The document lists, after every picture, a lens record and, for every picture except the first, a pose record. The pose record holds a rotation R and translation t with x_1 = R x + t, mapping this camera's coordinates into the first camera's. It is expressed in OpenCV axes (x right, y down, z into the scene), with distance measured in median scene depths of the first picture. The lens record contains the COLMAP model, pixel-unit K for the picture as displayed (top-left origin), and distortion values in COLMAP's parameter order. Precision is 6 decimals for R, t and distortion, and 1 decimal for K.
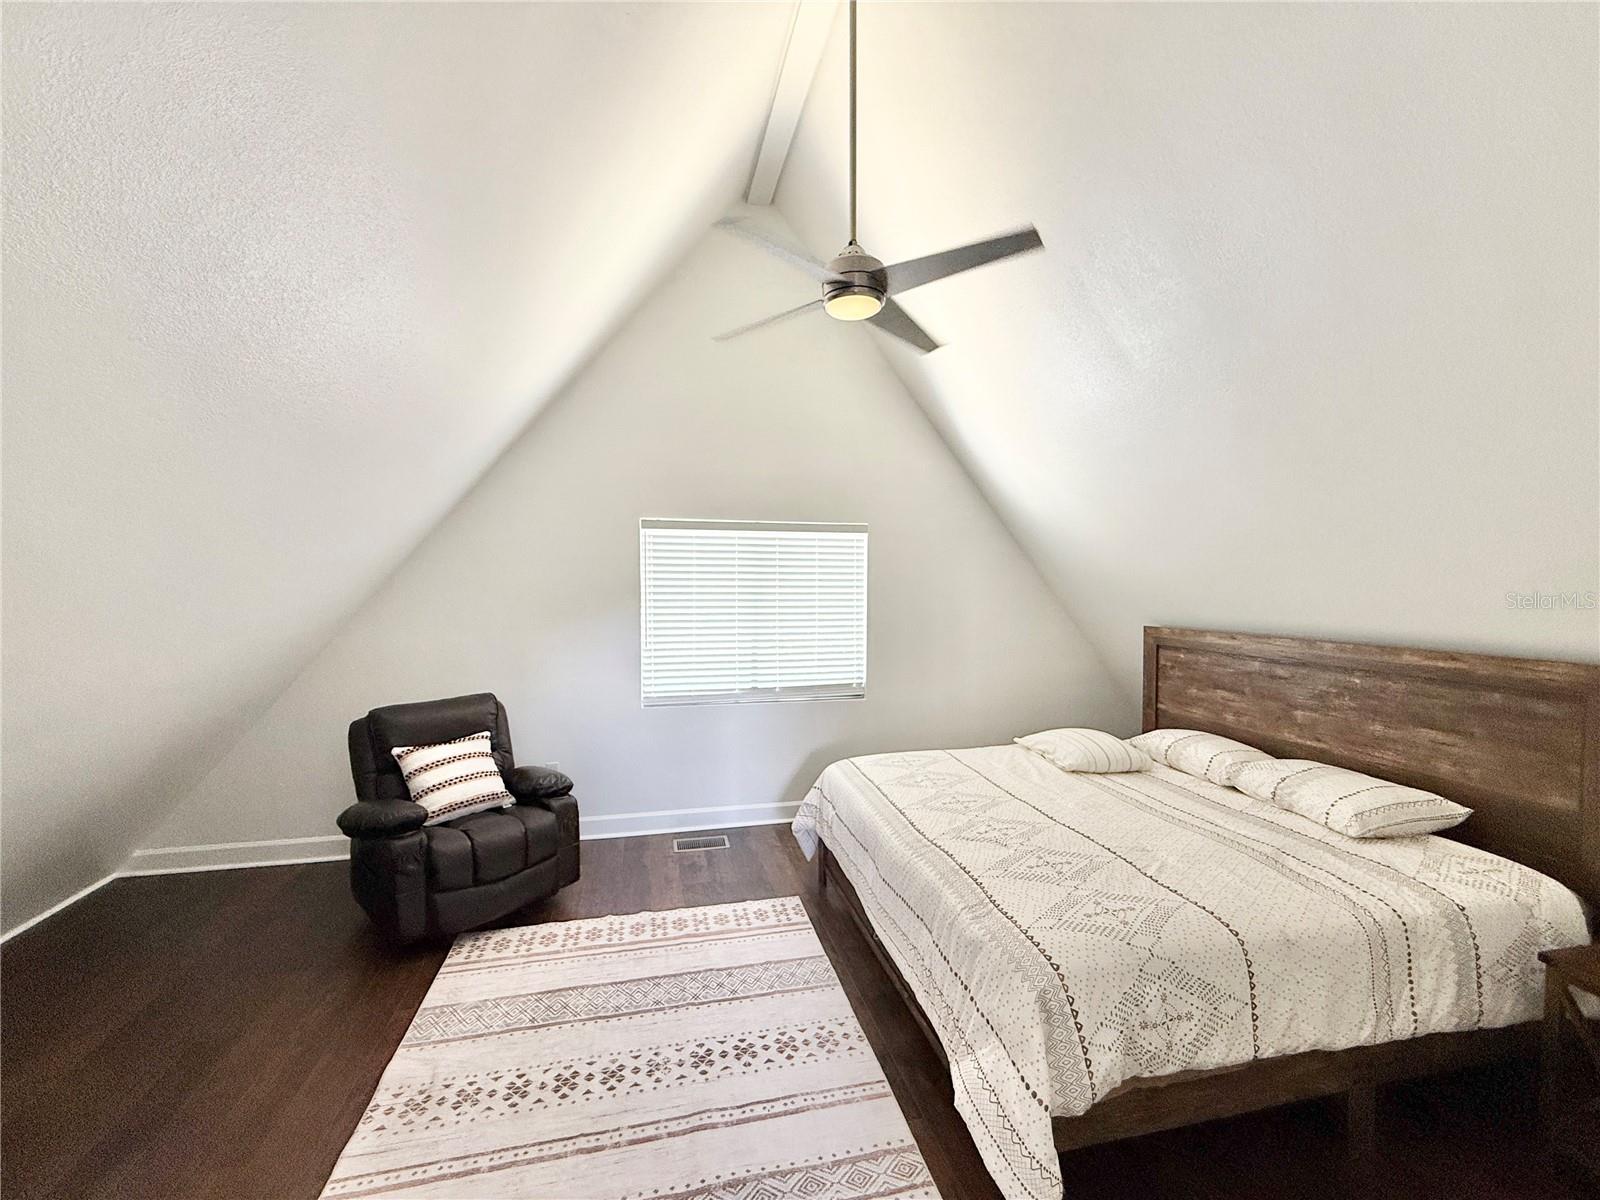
lens RADIAL K [[643.0, 0, 796.7], [0, 643.0, 600.8], [0, 0, 1]] dist [0.001280, -0.000190]
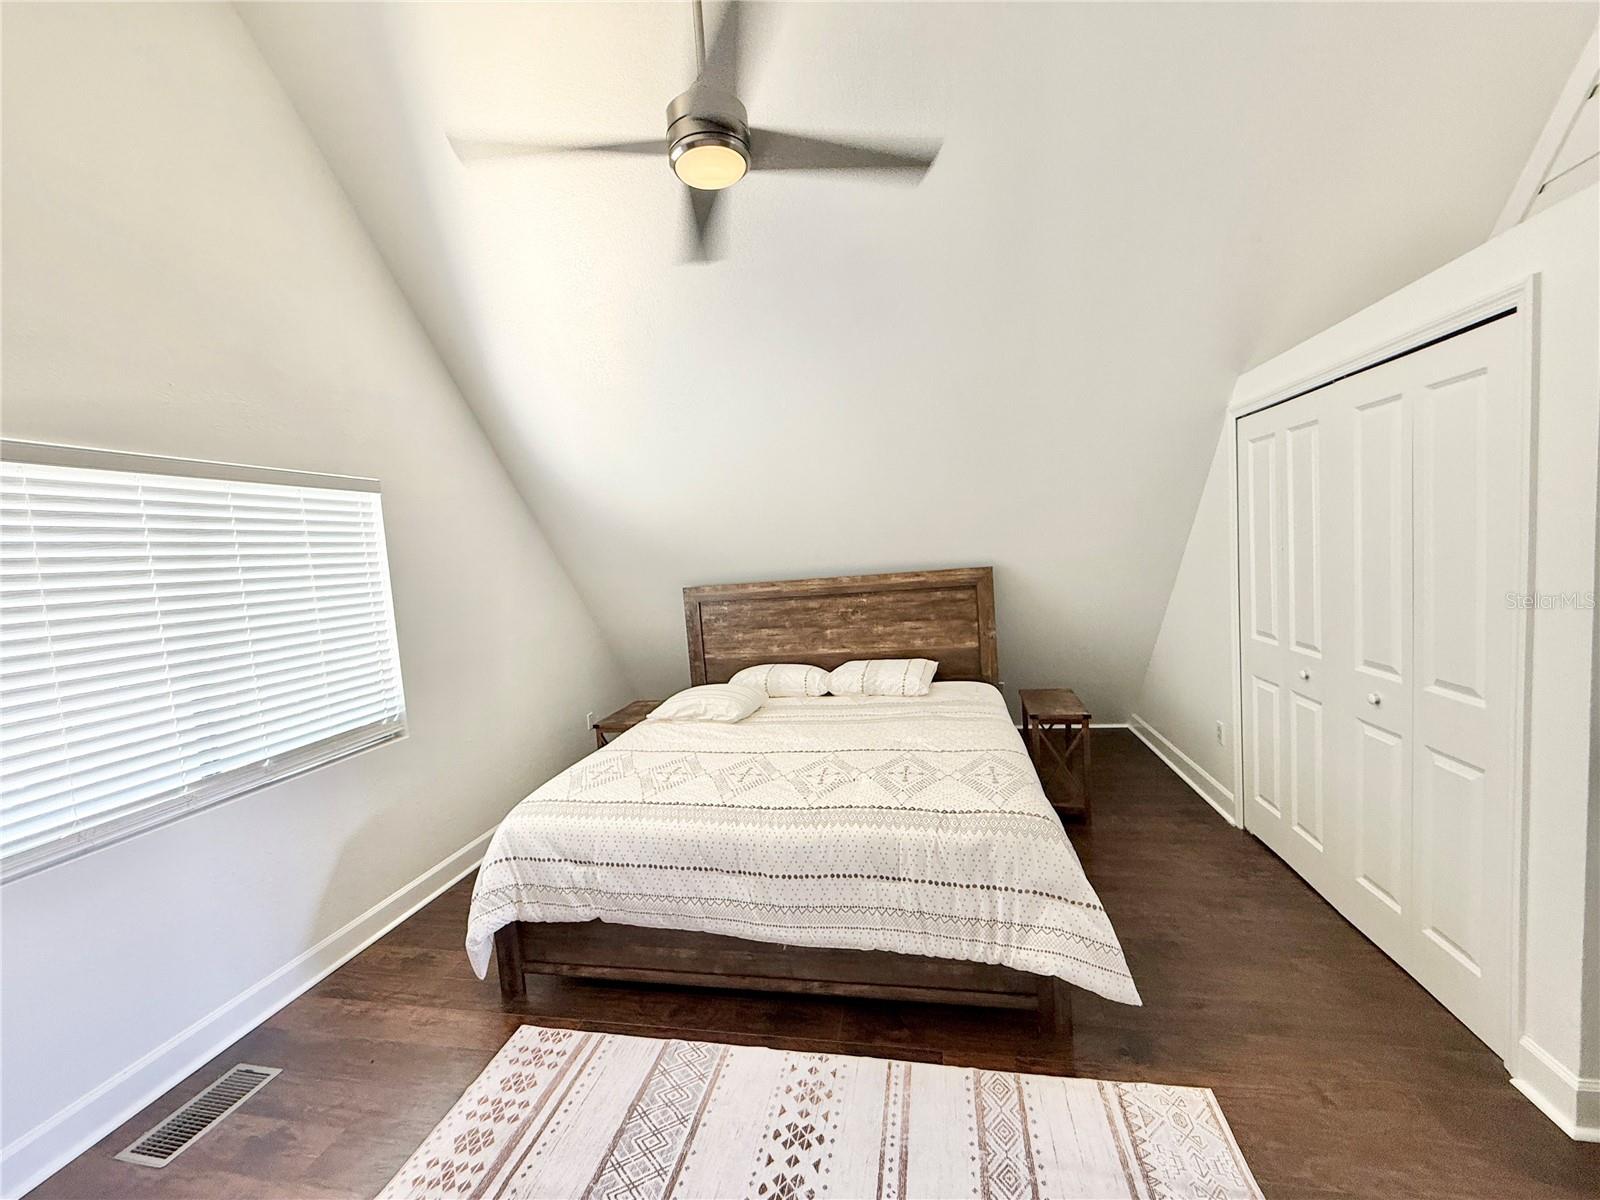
lens RADIAL K [[643.0, 0, 796.7], [0, 643.0, 600.8], [0, 0, 1]] dist [0.001280, -0.000190]
pose [[0.419295, -0.104705, 0.901792, -0.505006], [0.105336, 0.992229, 0.066229, 0.012717], [-0.901718, 0.067221, 0.427066, 0.508323]]
